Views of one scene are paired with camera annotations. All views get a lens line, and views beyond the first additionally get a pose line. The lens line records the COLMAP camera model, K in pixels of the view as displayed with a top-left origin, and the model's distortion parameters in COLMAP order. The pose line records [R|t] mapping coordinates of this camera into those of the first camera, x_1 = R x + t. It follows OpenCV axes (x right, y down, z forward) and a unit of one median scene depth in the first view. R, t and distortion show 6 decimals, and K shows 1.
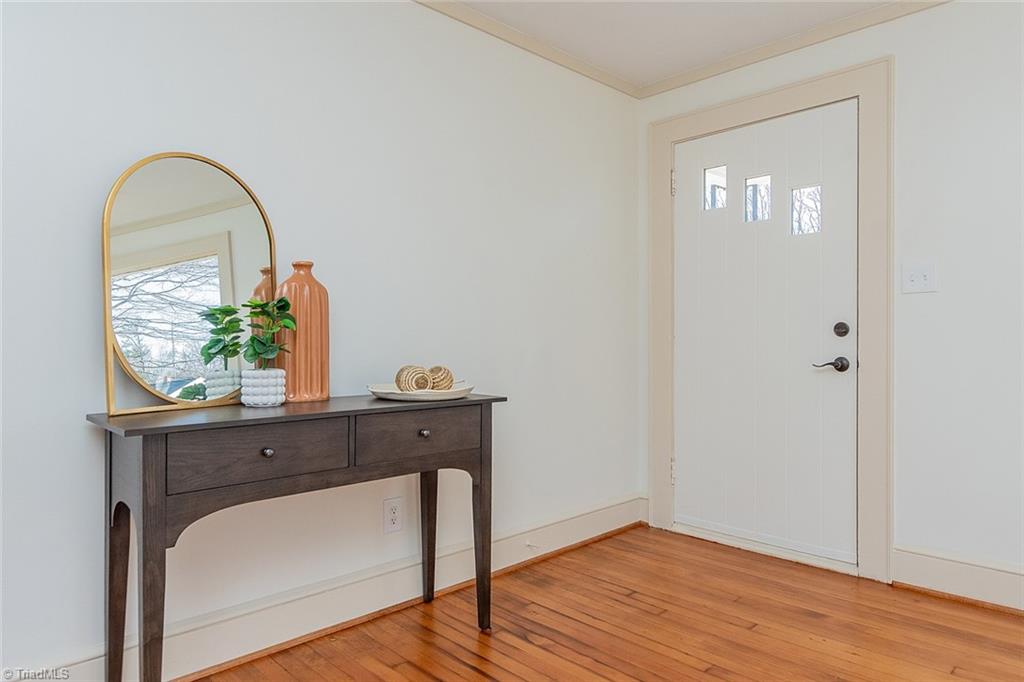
lens RADIAL K [[643.2, 0, 513.0], [0, 643.2, 351.2], [0, 0, 1]] dist [0.003464, 0.000742]
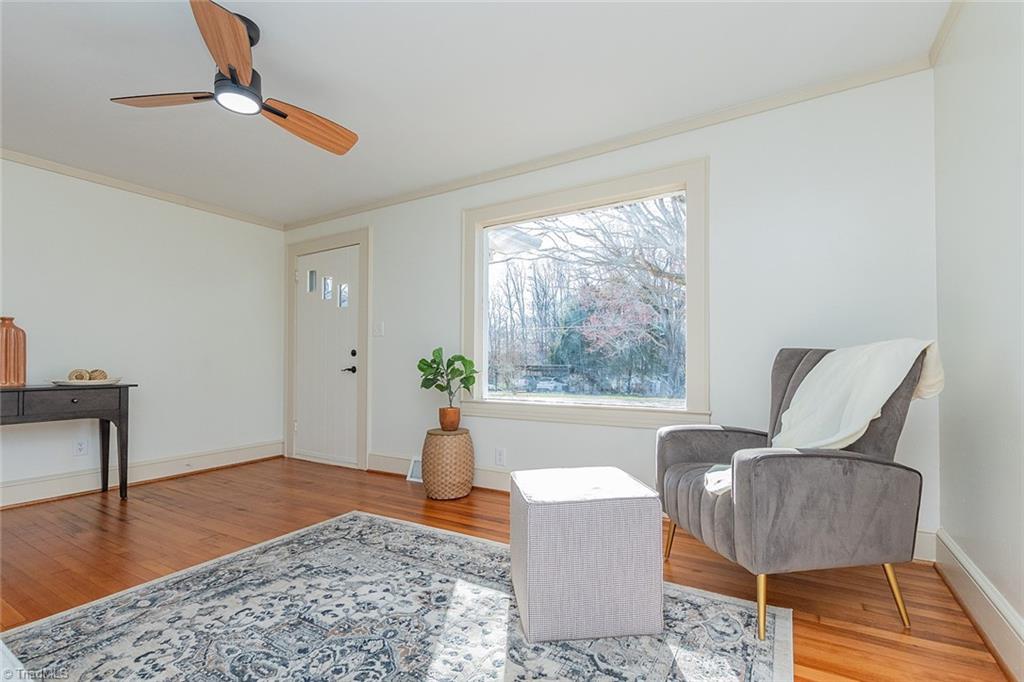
lens RADIAL K [[469.1, 0, 511.3], [0, 469.1, 357.4], [0, 0, 1]] dist [0.000682, -0.000245]
pose [[0.964338, 0.008689, 0.264530, 0.751050], [-0.003878, 0.999818, -0.018704, 0.009012], [-0.264644, 0.017011, 0.964196, -0.776730]]
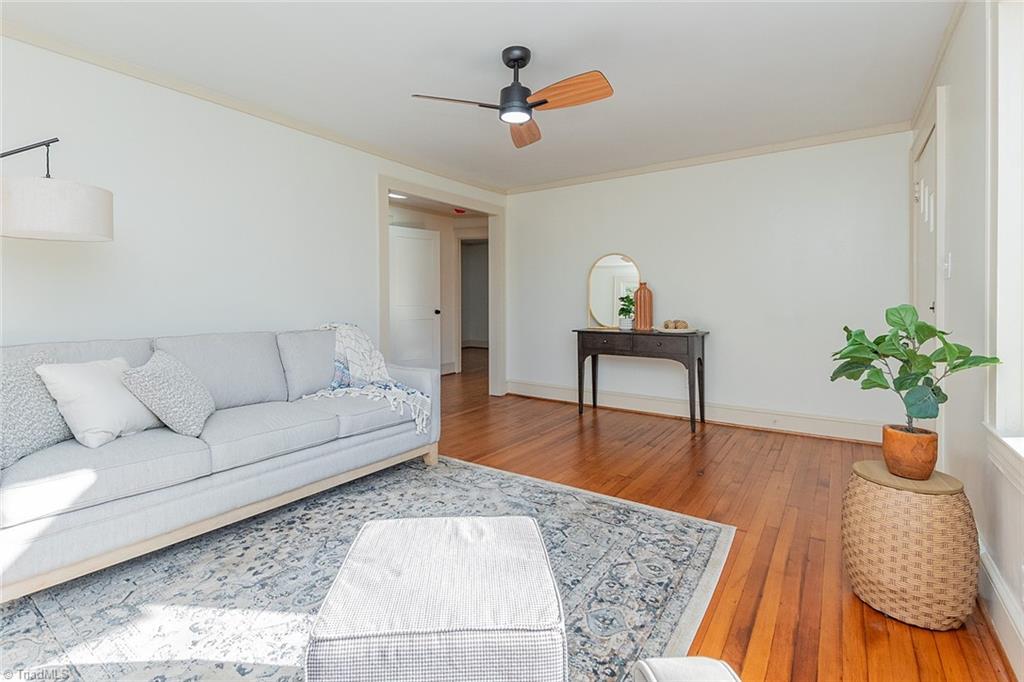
lens RADIAL K [[486.7, 0, 511.0], [0, 486.7, 300.6], [0, 0, 1]] dist [0.001785, 0.000012]
pose [[0.183959, 0.007718, -0.982904, 1.616680], [-0.003900, 0.999967, 0.007122, -0.063611], [0.982926, 0.002523, 0.183983, -0.005009]]
